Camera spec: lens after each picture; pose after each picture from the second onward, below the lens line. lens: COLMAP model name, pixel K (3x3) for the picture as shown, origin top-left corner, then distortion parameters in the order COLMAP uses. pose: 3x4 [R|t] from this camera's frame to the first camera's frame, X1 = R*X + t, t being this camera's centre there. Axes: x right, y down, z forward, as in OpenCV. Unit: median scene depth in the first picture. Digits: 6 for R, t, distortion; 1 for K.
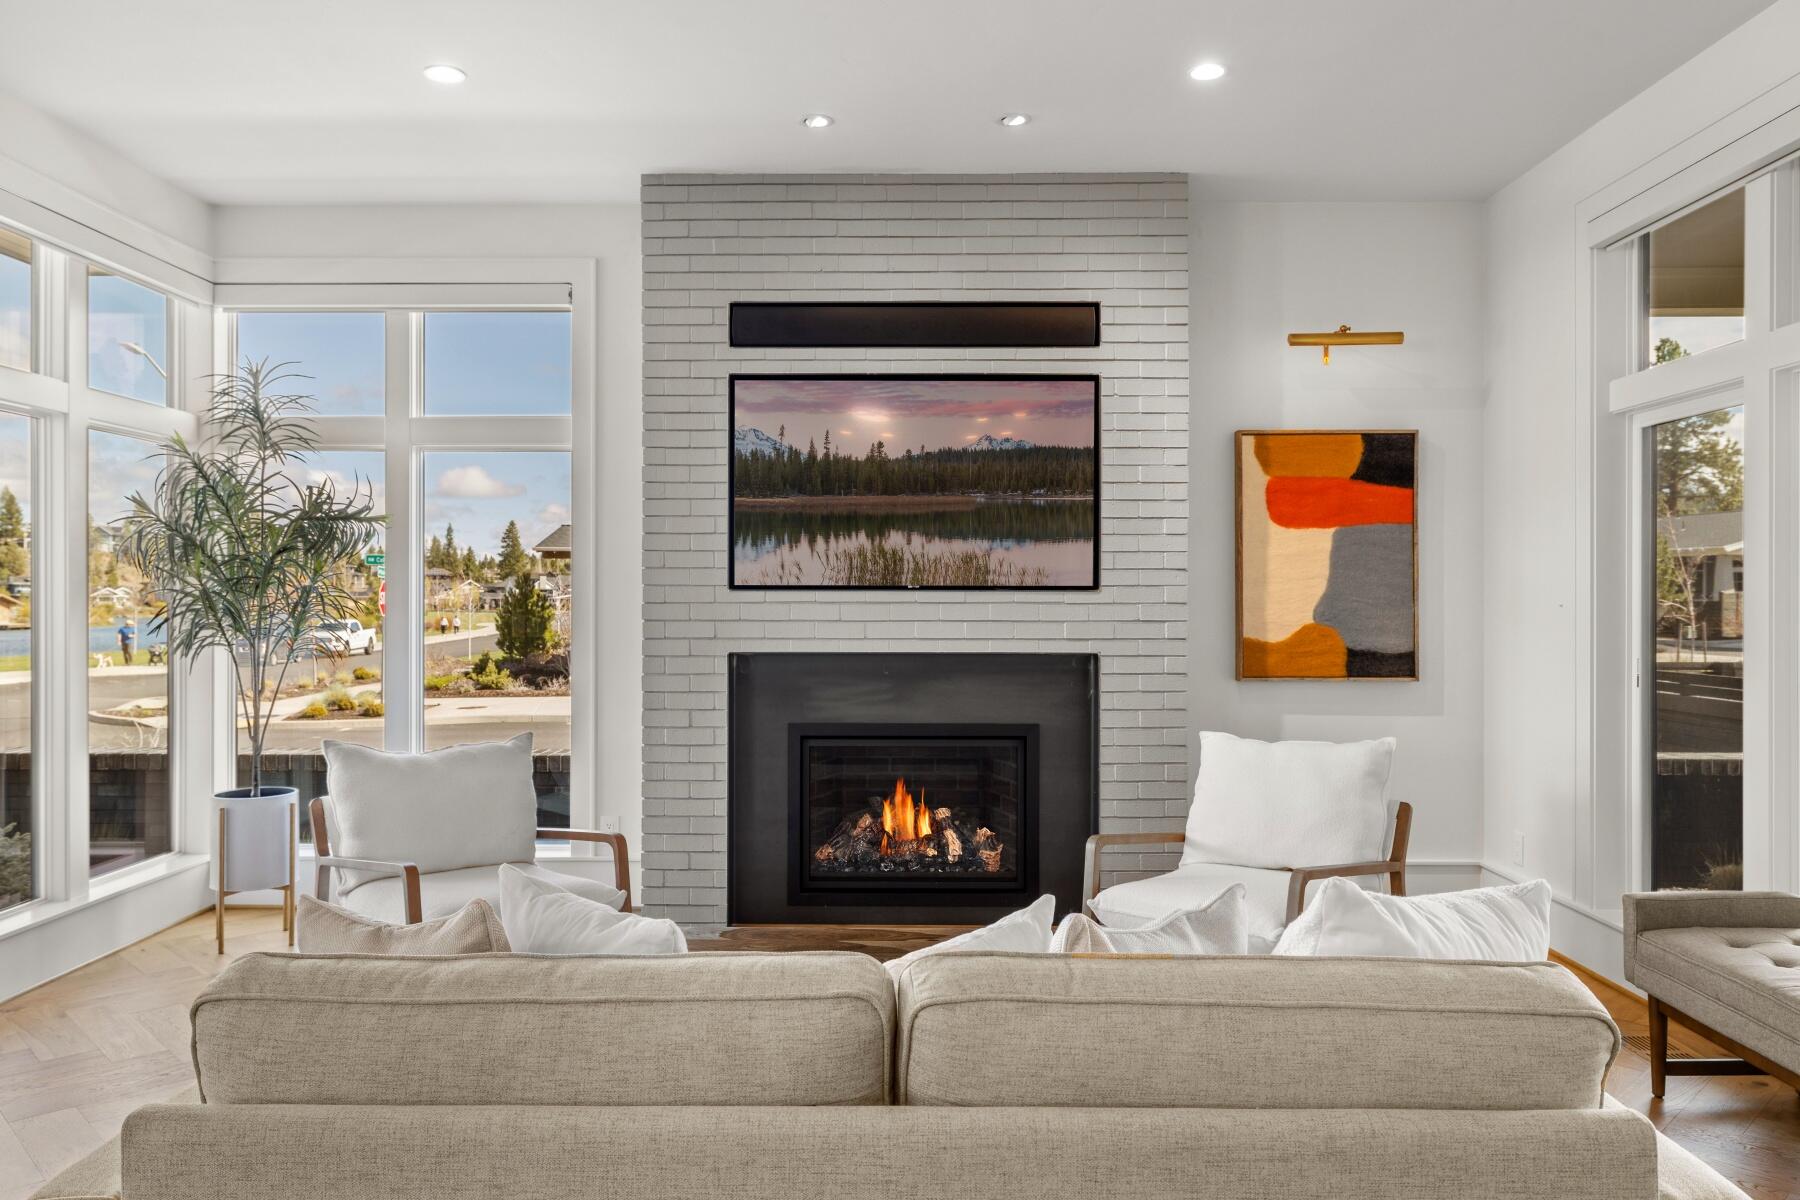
lens RADIAL K [[1234.8, 0, 900.0], [0, 1234.8, 600.0], [0, 0, 1]] dist [0.008168, 0.001840]
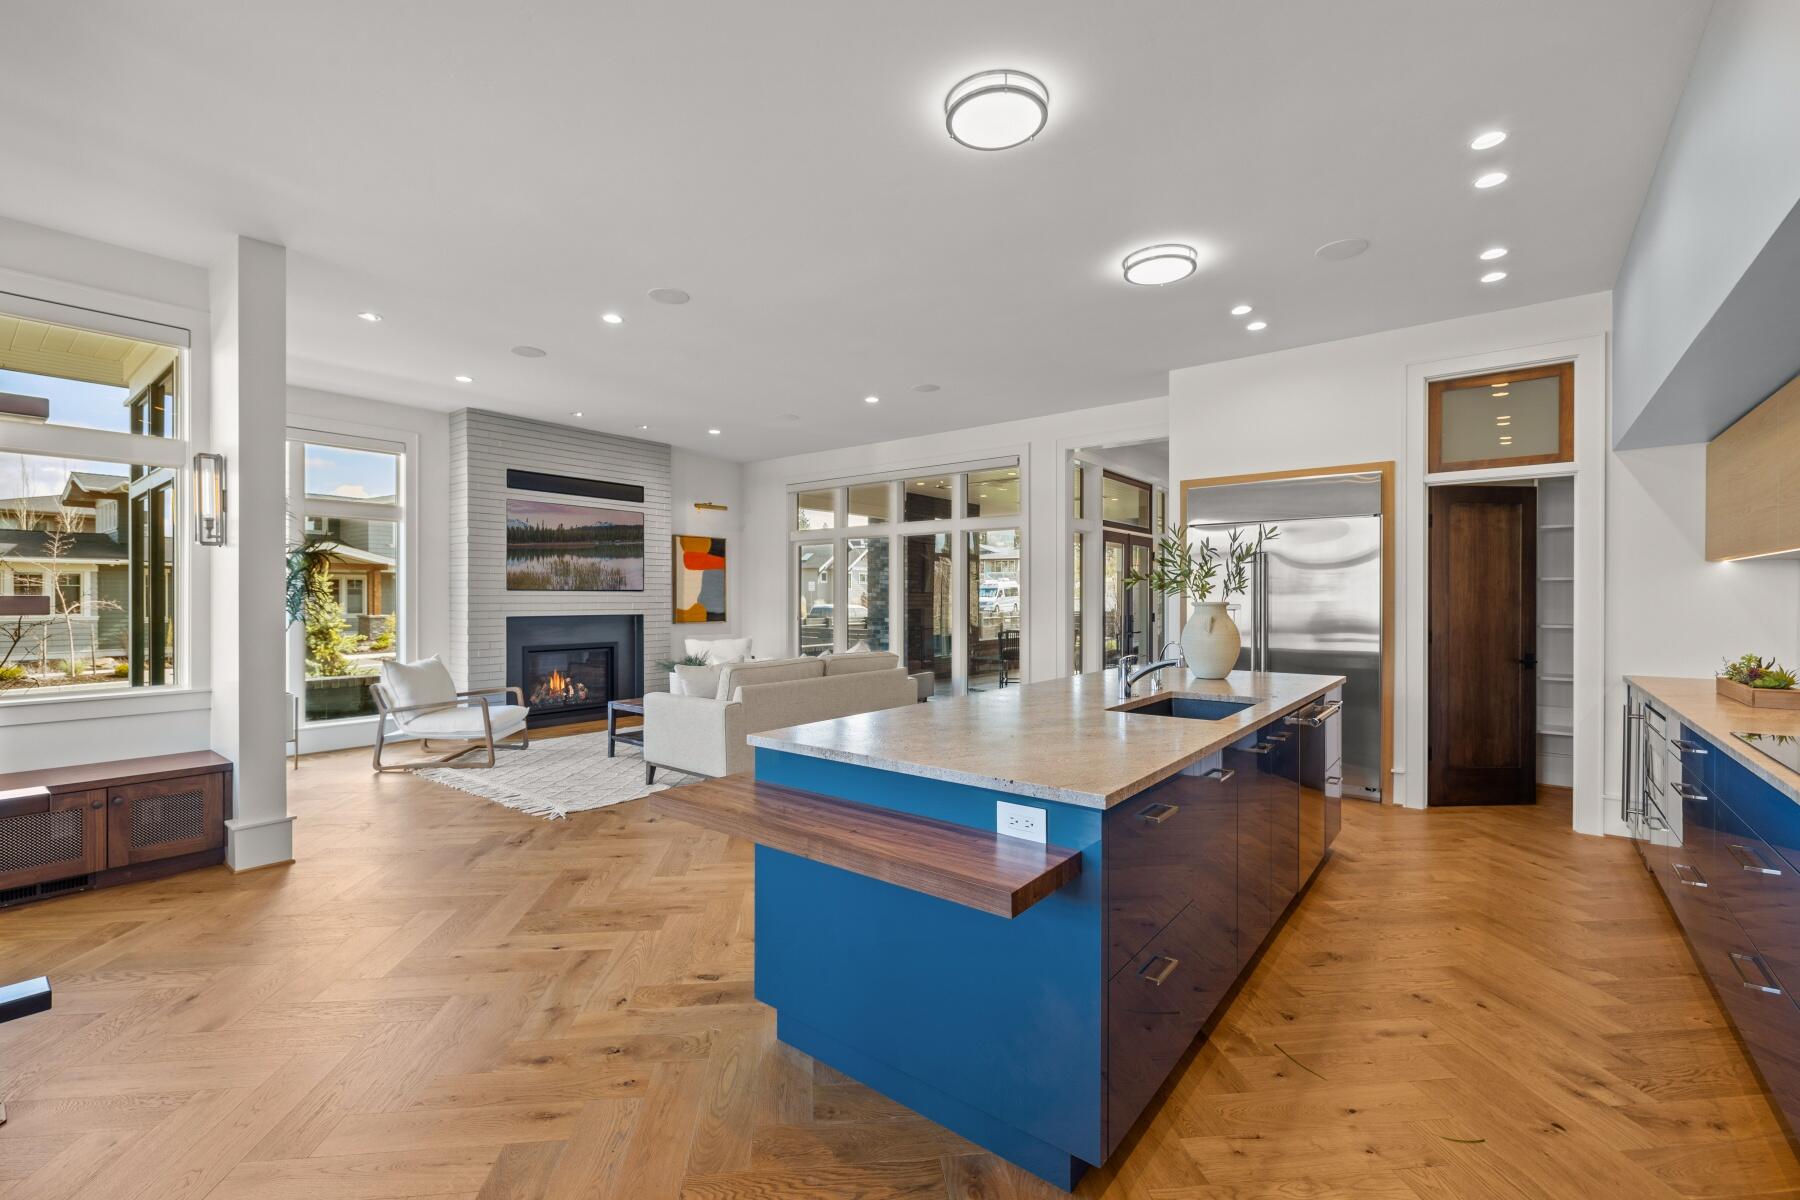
lens RADIAL K [[765.3, 0, 900.0], [0, 765.3, 600.0], [0, 0, 1]] dist [-0.000823, 0.000030]
pose [[0.608571, -0.002793, 0.793494, -0.841347], [-0.002853, 0.999980, 0.005709, 0.000055], [-0.793494, -0.005738, 0.608551, -0.488931]]
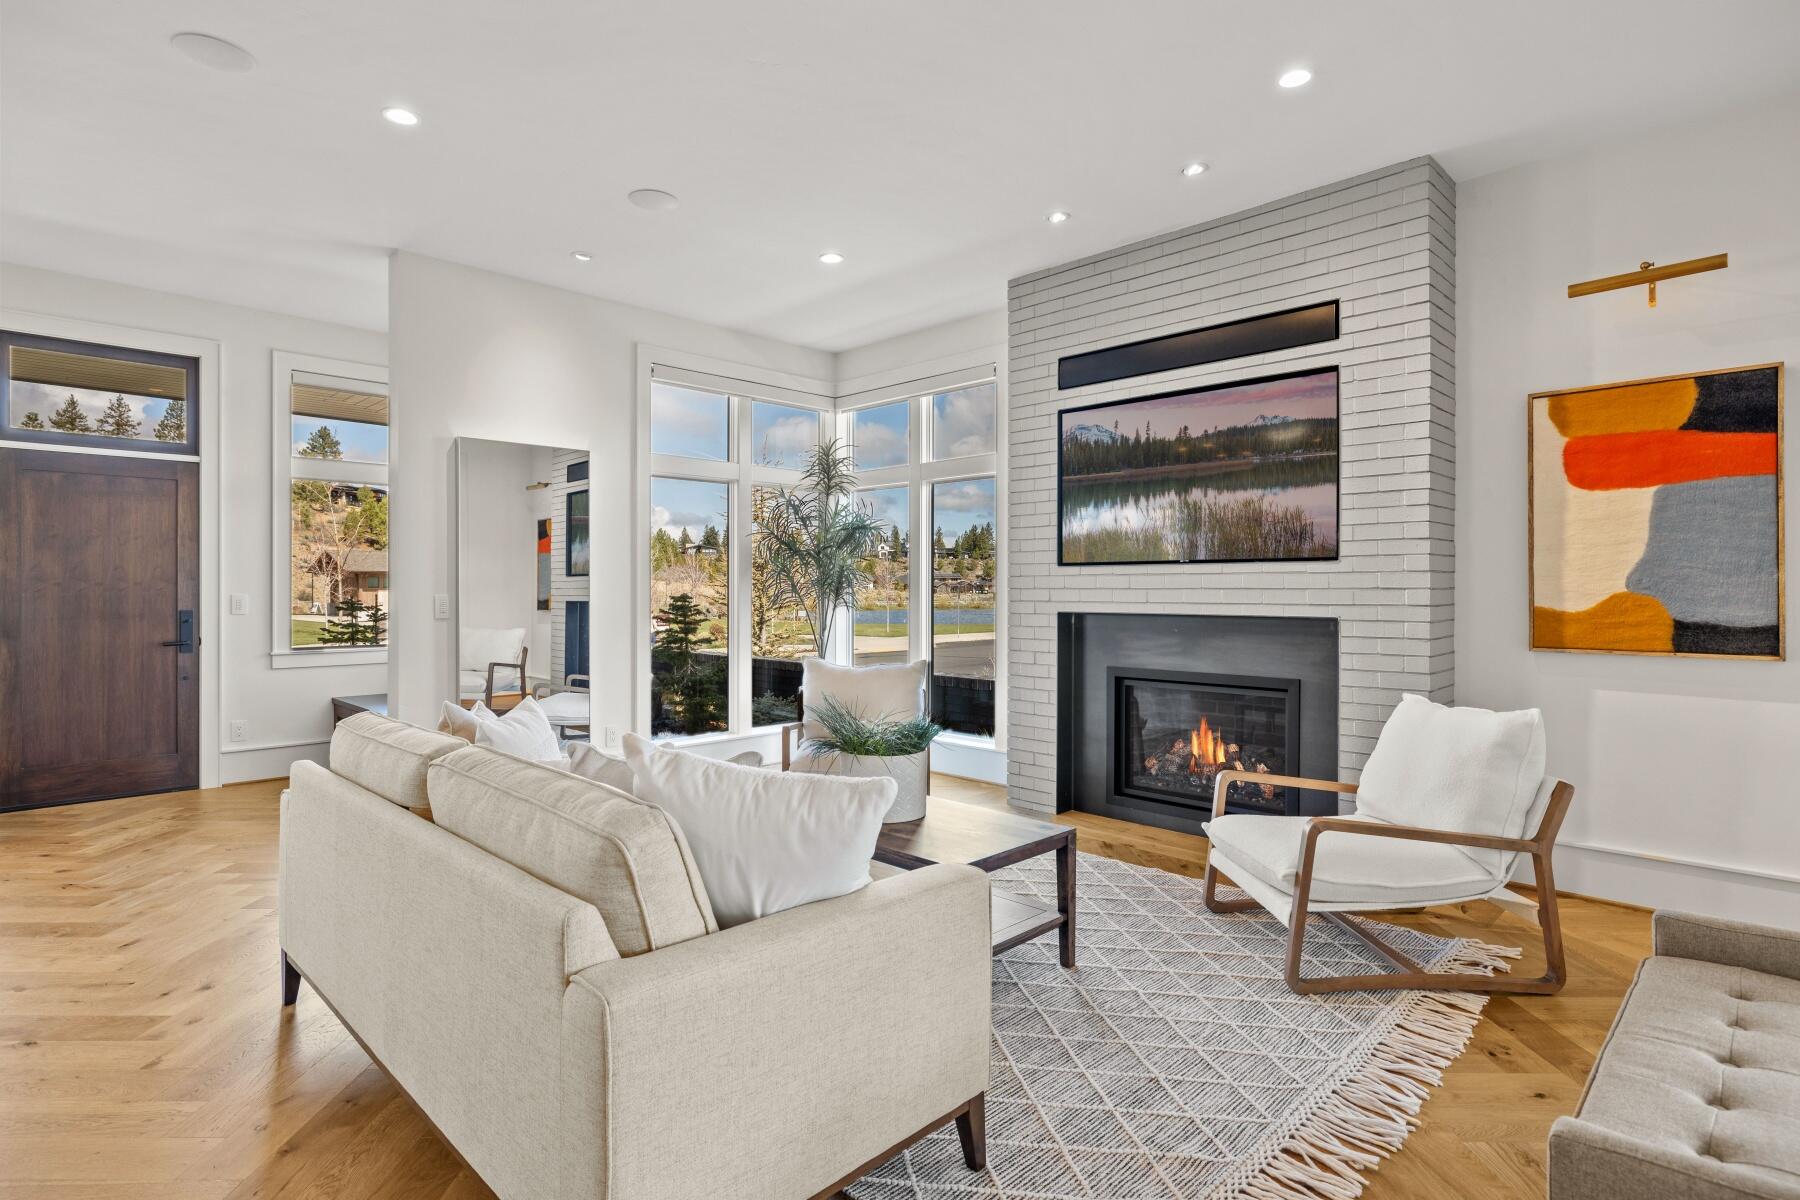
lens RADIAL K [[920.7, 0, 892.0], [0, 920.7, 588.1], [0, 0, 1]] dist [-0.000800, 0.000246]
pose [[0.710130, -0.001514, -0.704069, 0.454189], [0.001701, 0.999998, -0.000435, 0.016256], [0.704068, -0.000889, 0.710132, 0.137242]]
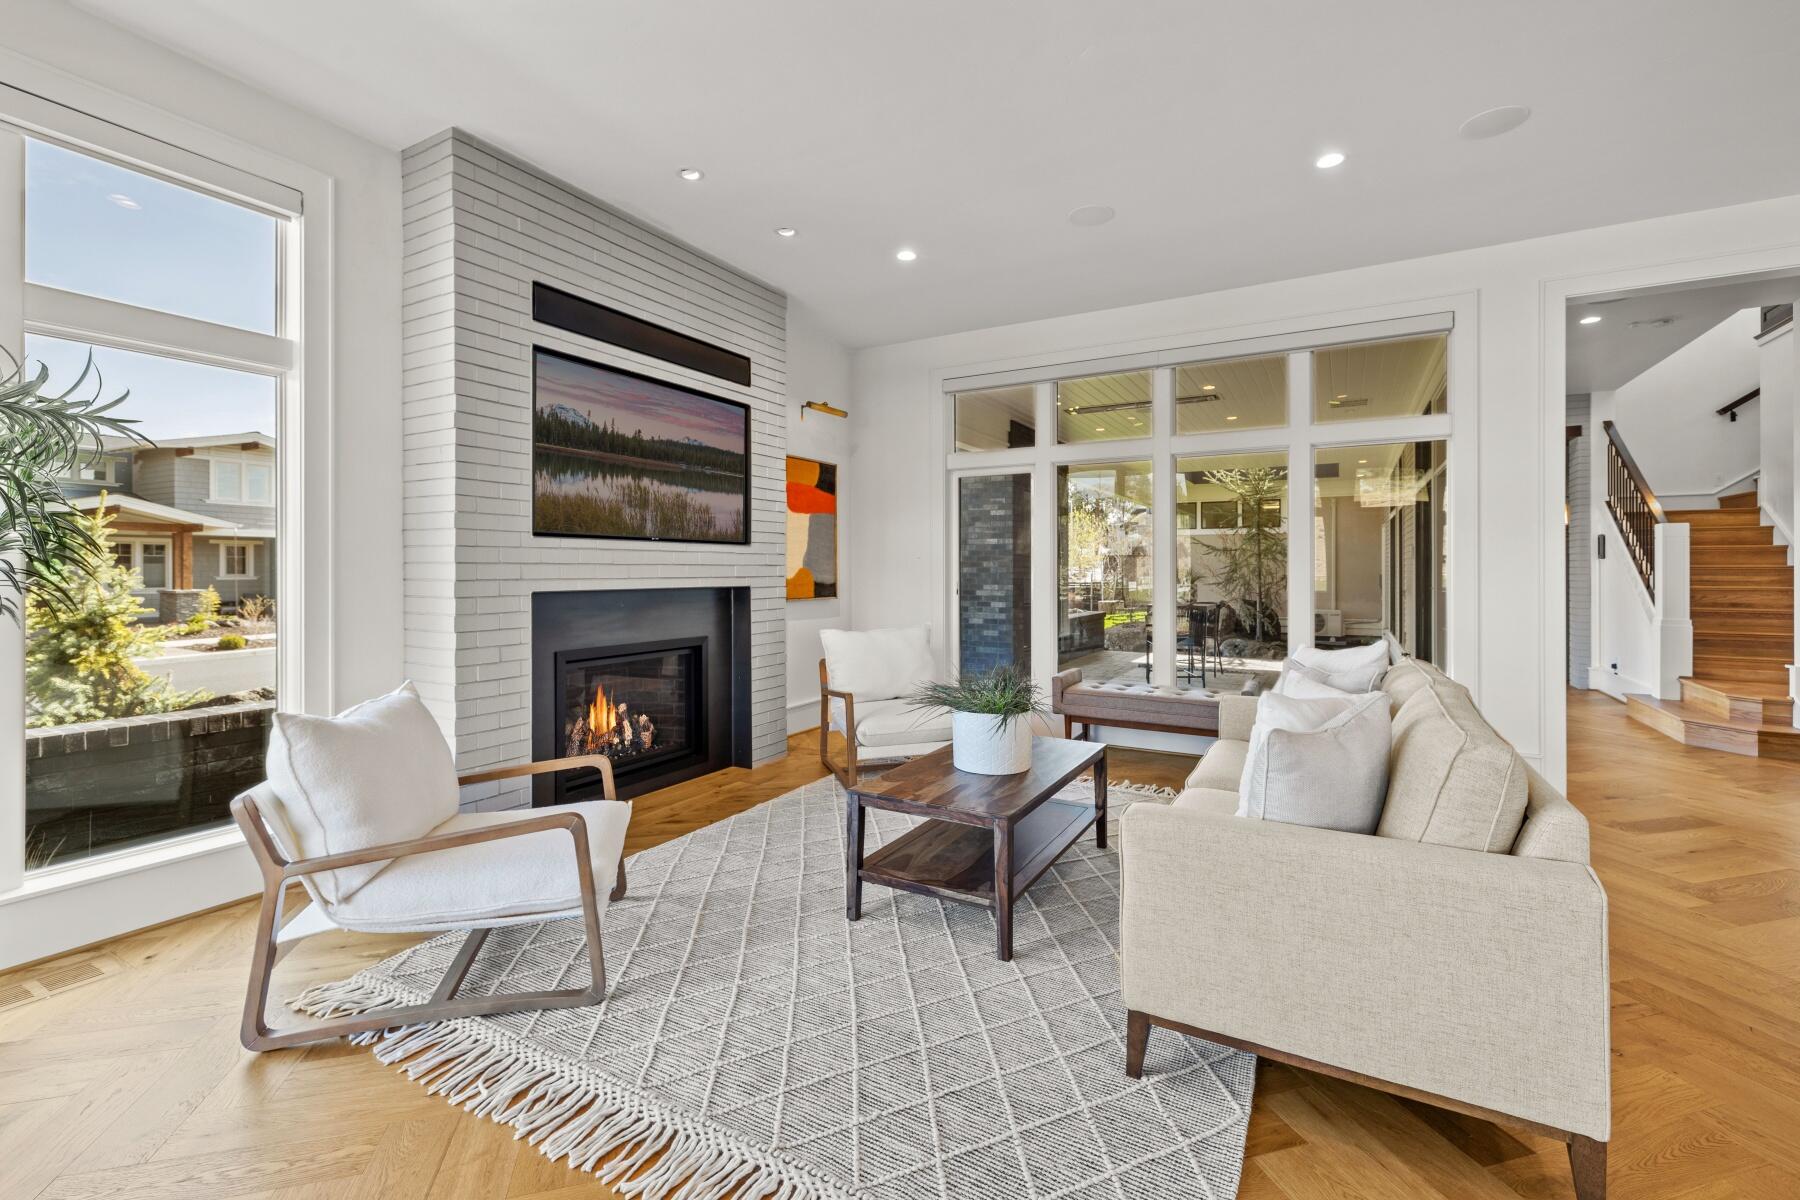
lens RADIAL K [[775.8, 0, 909.6], [0, 775.8, 567.7], [0, 0, 1]] dist [0.001078, -0.000065]
pose [[0.479911, 0.000785, 0.877317, -0.591460], [-0.002319, 0.999997, 0.000374, 0.019366], [-0.877314, -0.002214, 0.479912, 0.359979]]
